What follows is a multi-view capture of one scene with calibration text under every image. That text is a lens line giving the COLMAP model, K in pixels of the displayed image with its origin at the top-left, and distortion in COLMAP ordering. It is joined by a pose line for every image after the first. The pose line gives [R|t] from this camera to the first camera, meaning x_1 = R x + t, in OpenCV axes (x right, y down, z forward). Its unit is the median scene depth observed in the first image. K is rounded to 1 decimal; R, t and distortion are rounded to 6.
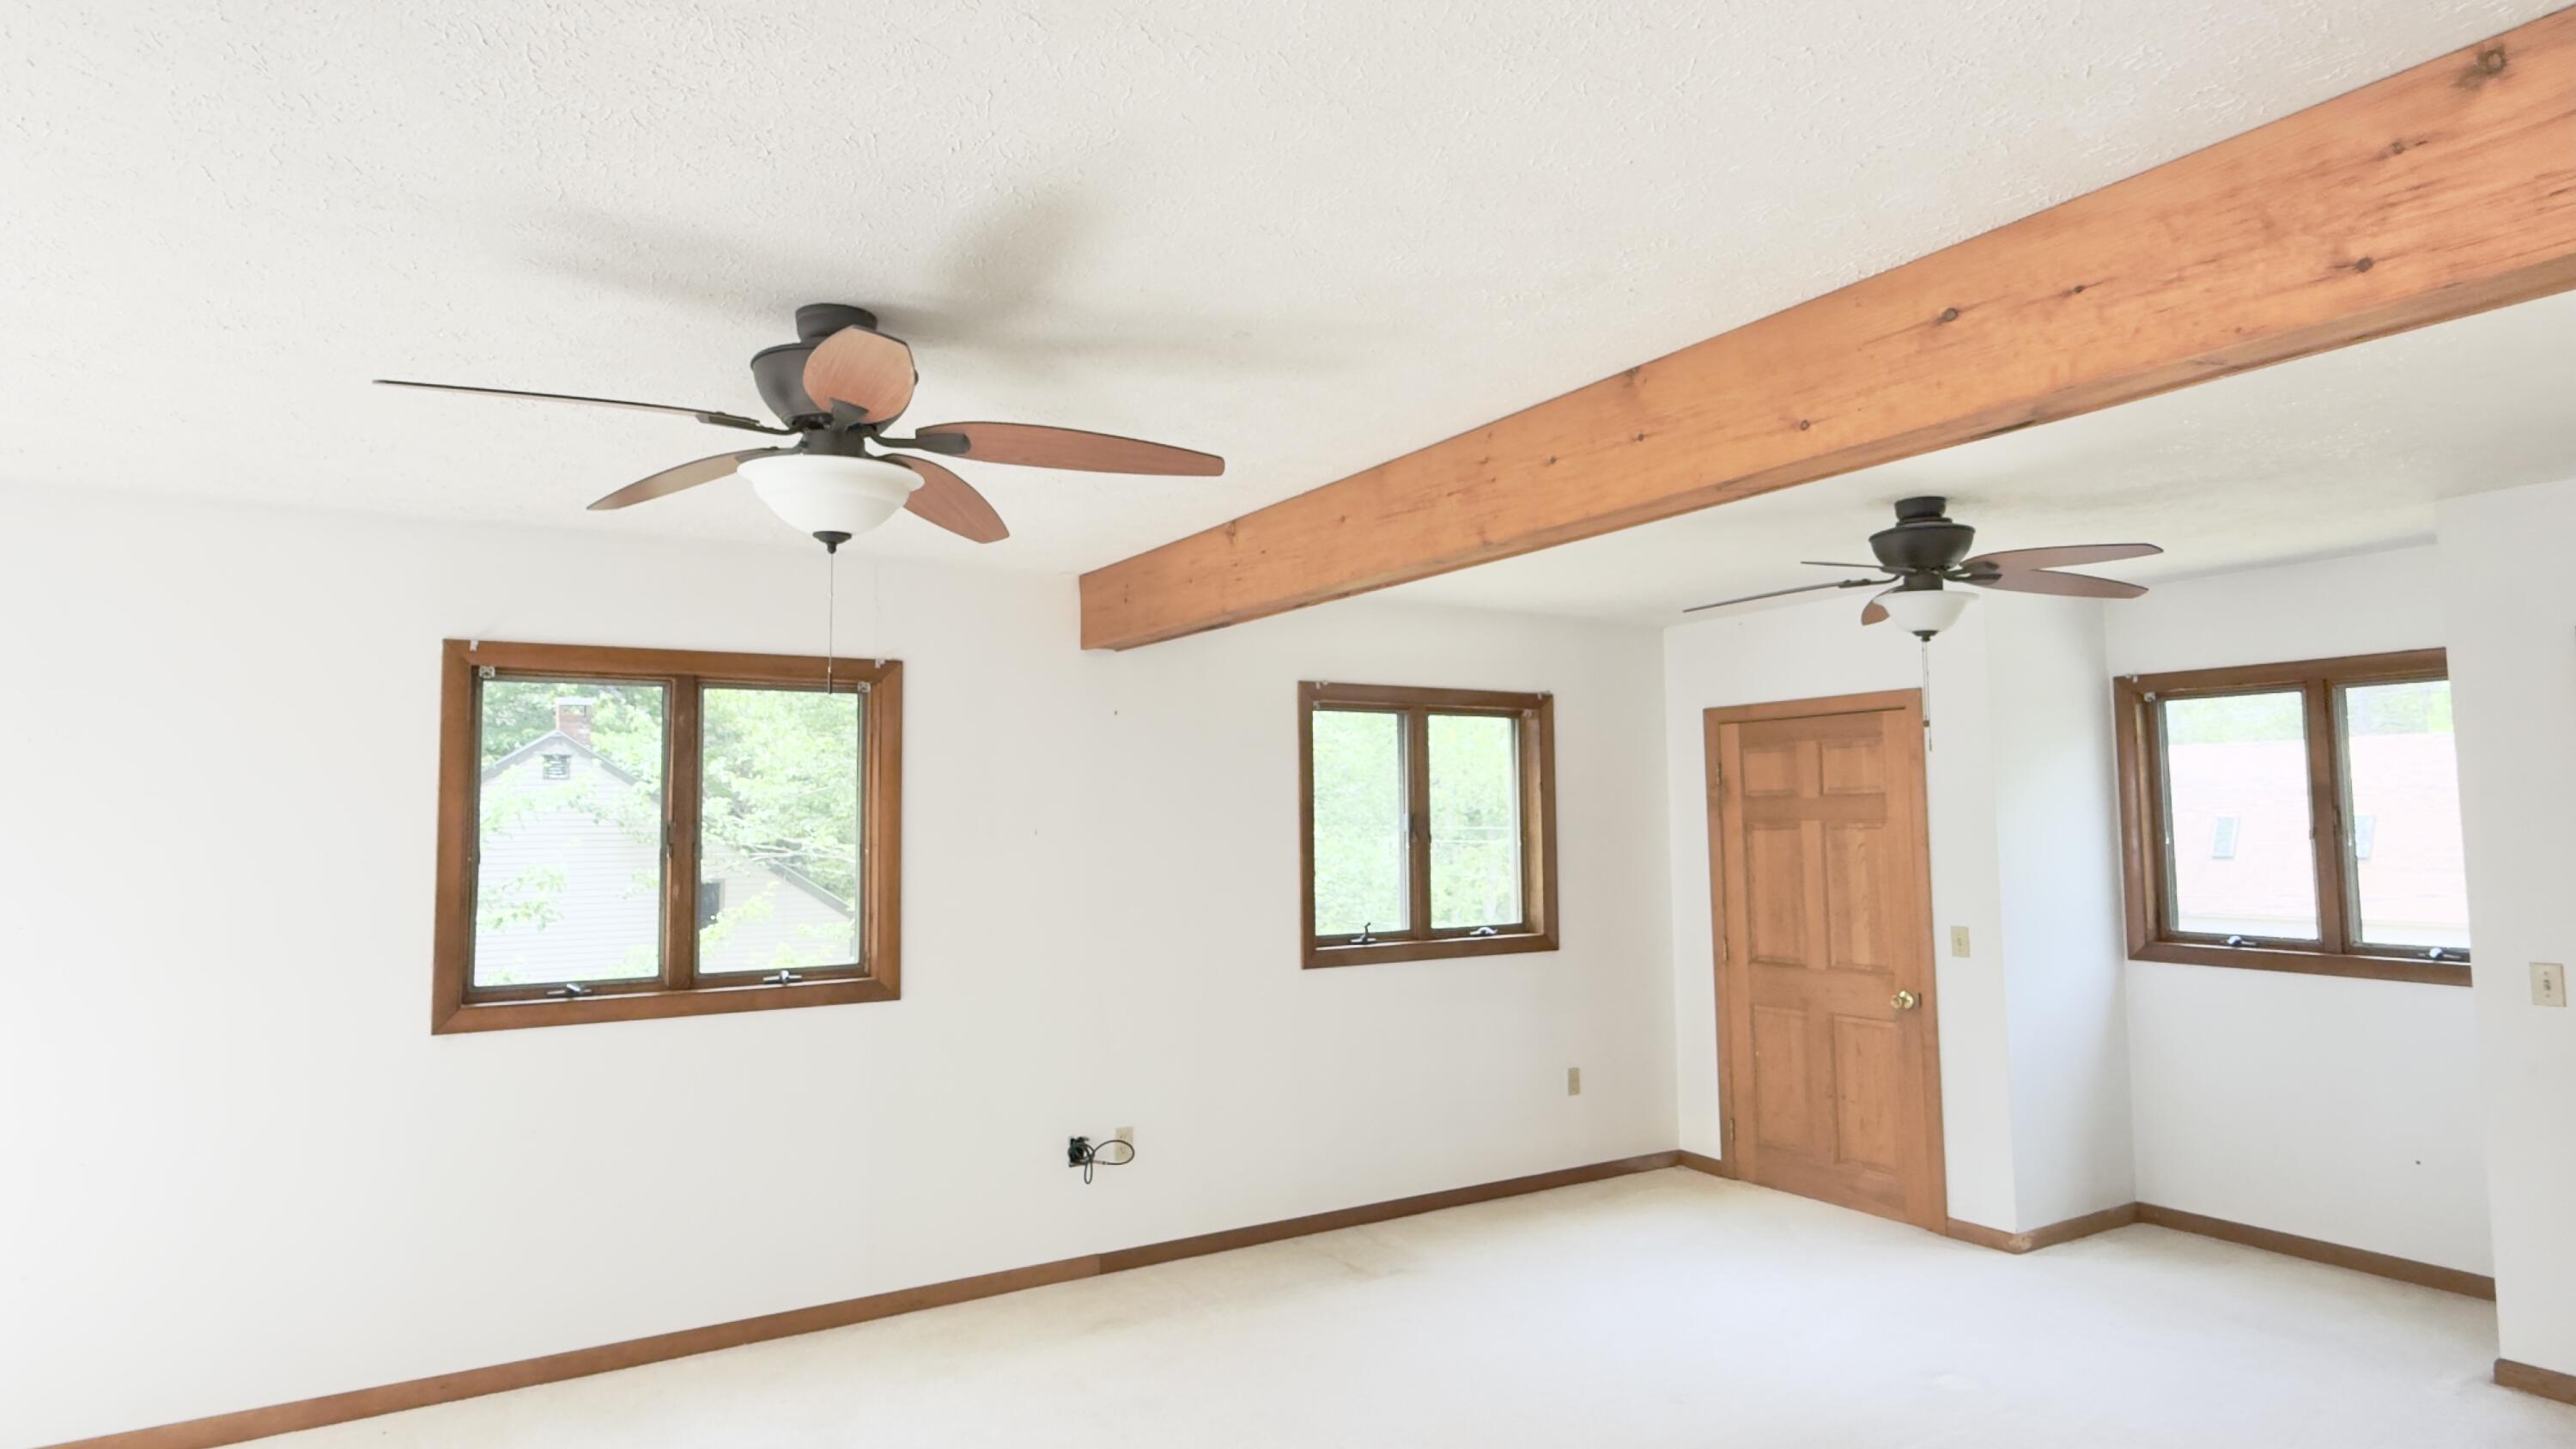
lens RADIAL K [[1412.6, 0, 1282.3], [0, 1412.6, 717.4], [0, 0, 1]] dist [-0.003158, 0.003333]
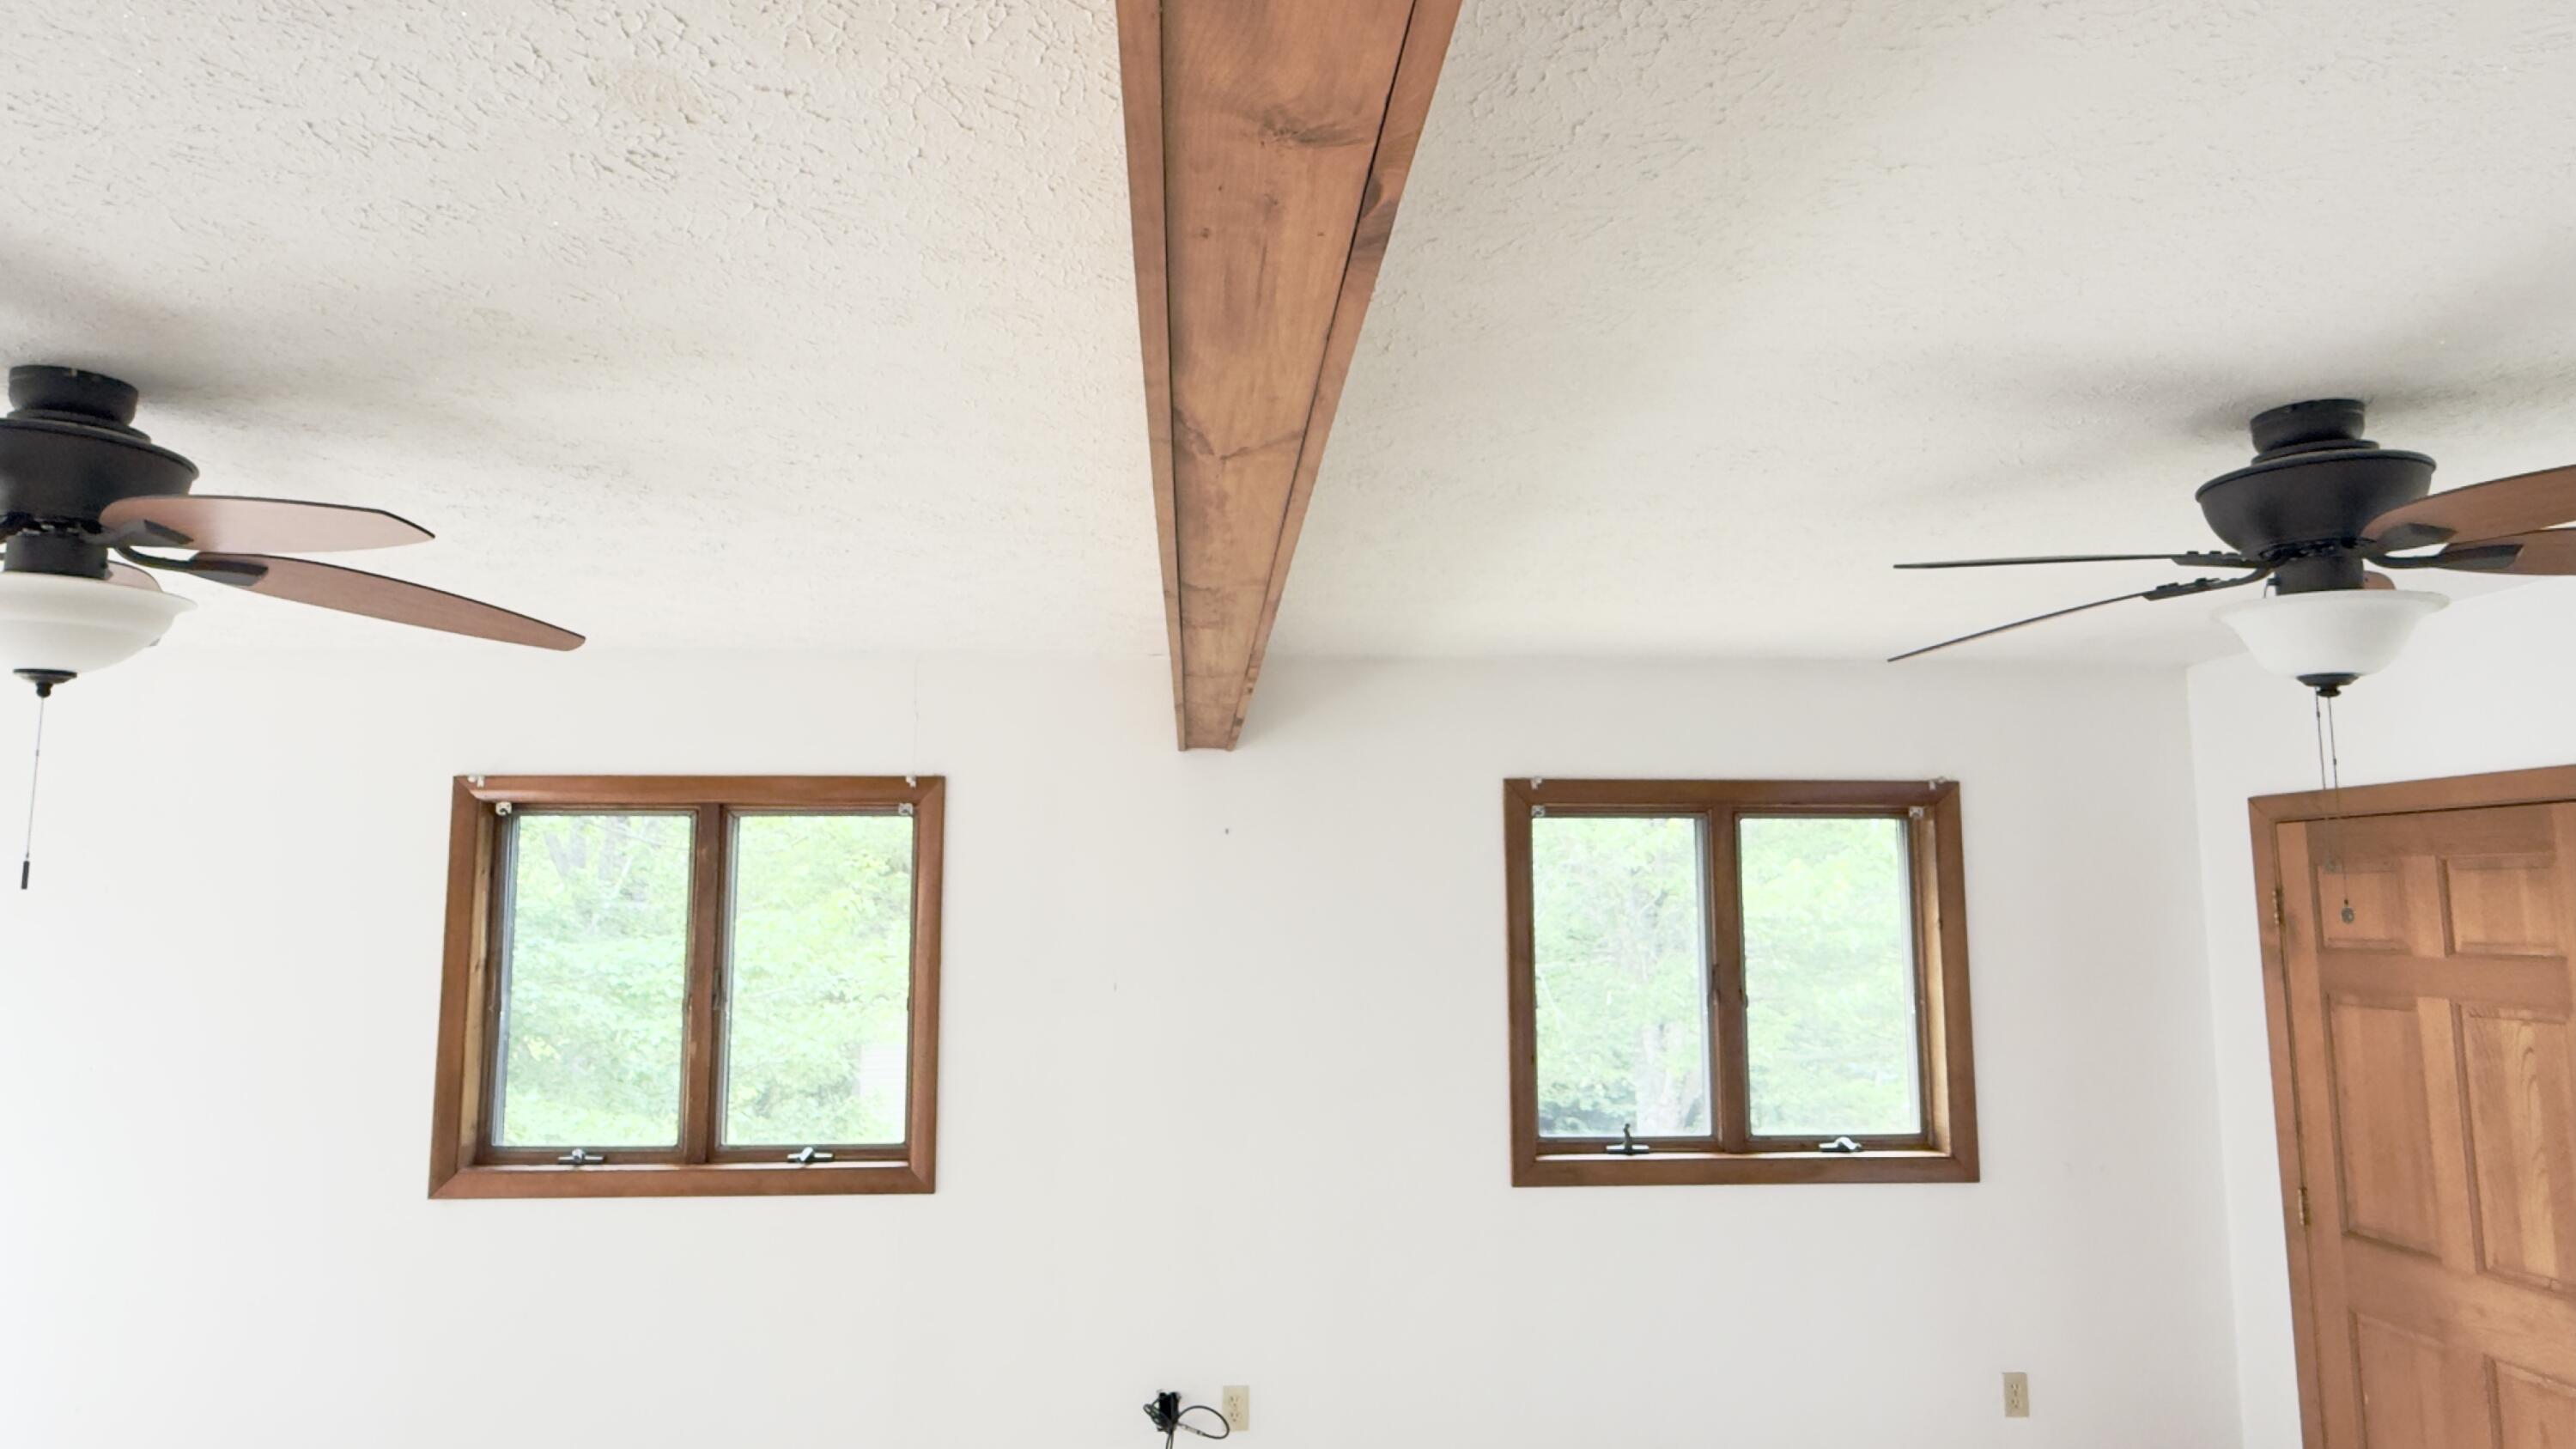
lens RADIAL K [[1509.4, 0, 1276.0], [0, 1509.4, 721.0], [0, 0, 1]] dist [0.001731, -0.001885]
pose [[0.880494, -0.045877, -0.471833, 0.267475], [0.026279, 0.998499, -0.048046, -0.020964], [0.473329, 0.029904, 0.880378, 0.259251]]
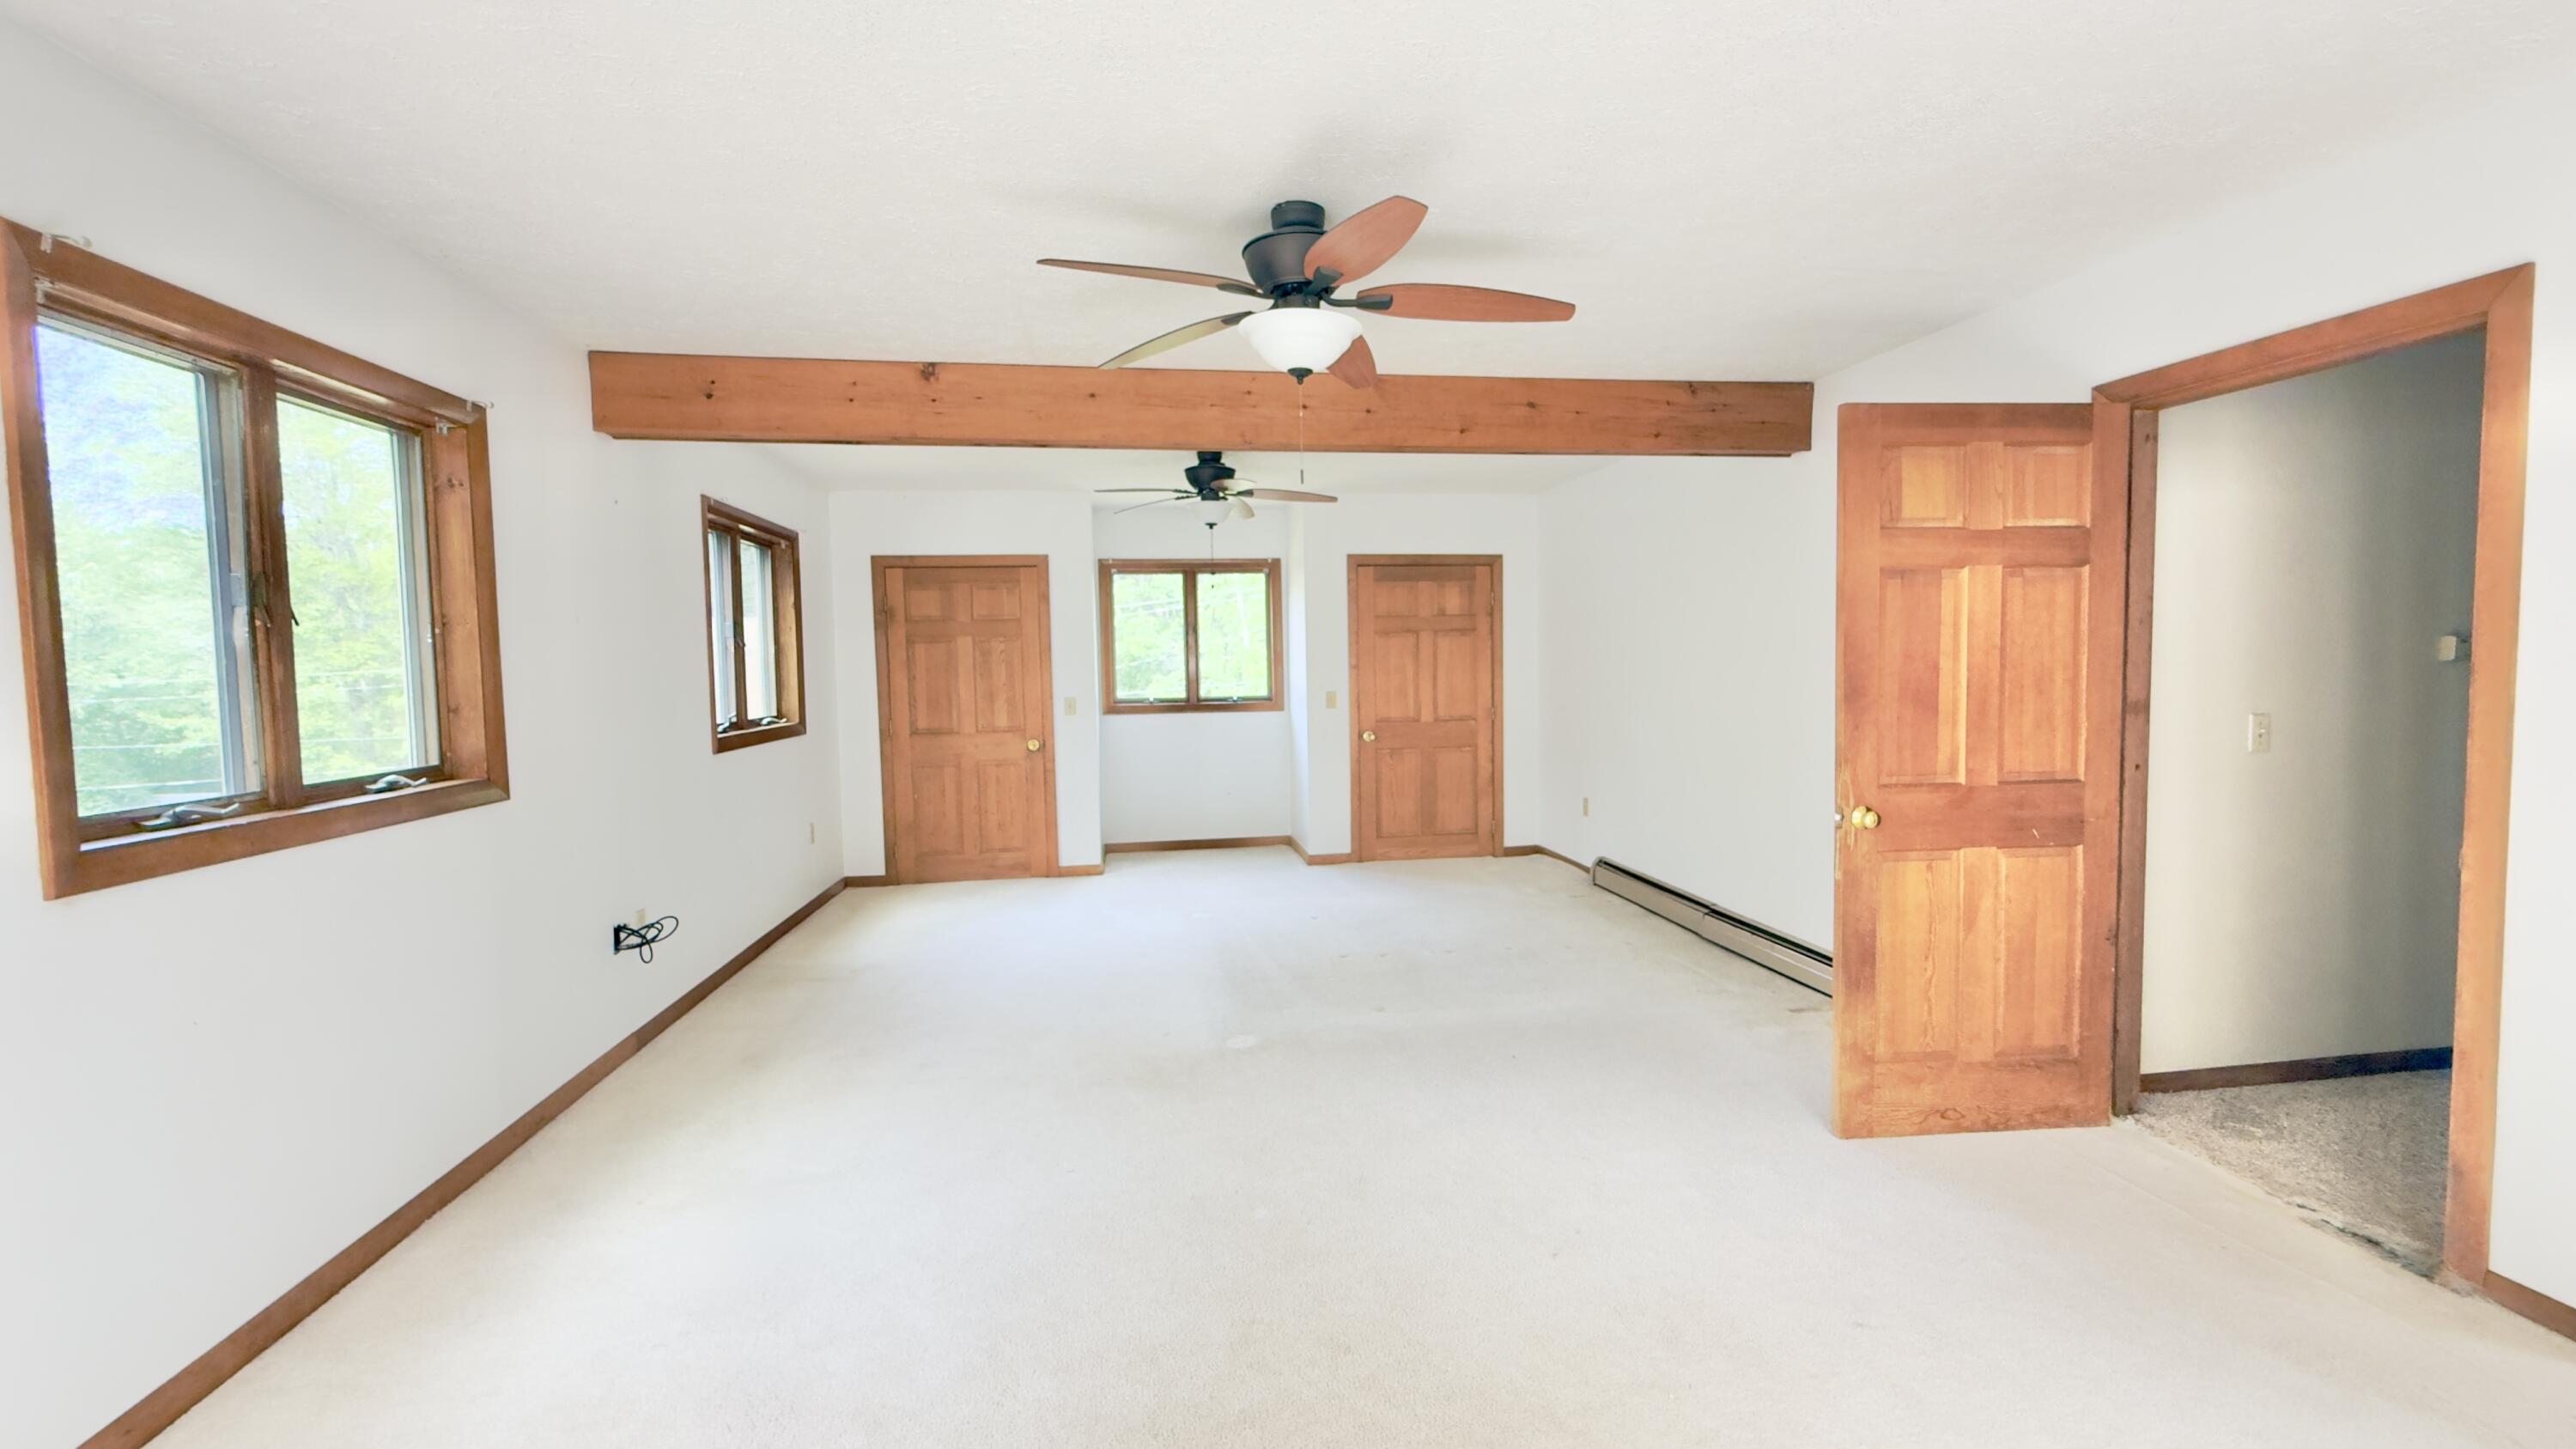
lens RADIAL K [[1056.7, 0, 1297.9], [0, 1056.7, 722.4], [0, 0, 1]] dist [0.000865, -0.000098]
pose [[0.383207, -0.050656, 0.922272, -0.560379], [-0.053595, 0.995593, 0.076953, 0.060416], [-0.922106, -0.078918, 0.378804, 0.241694]]
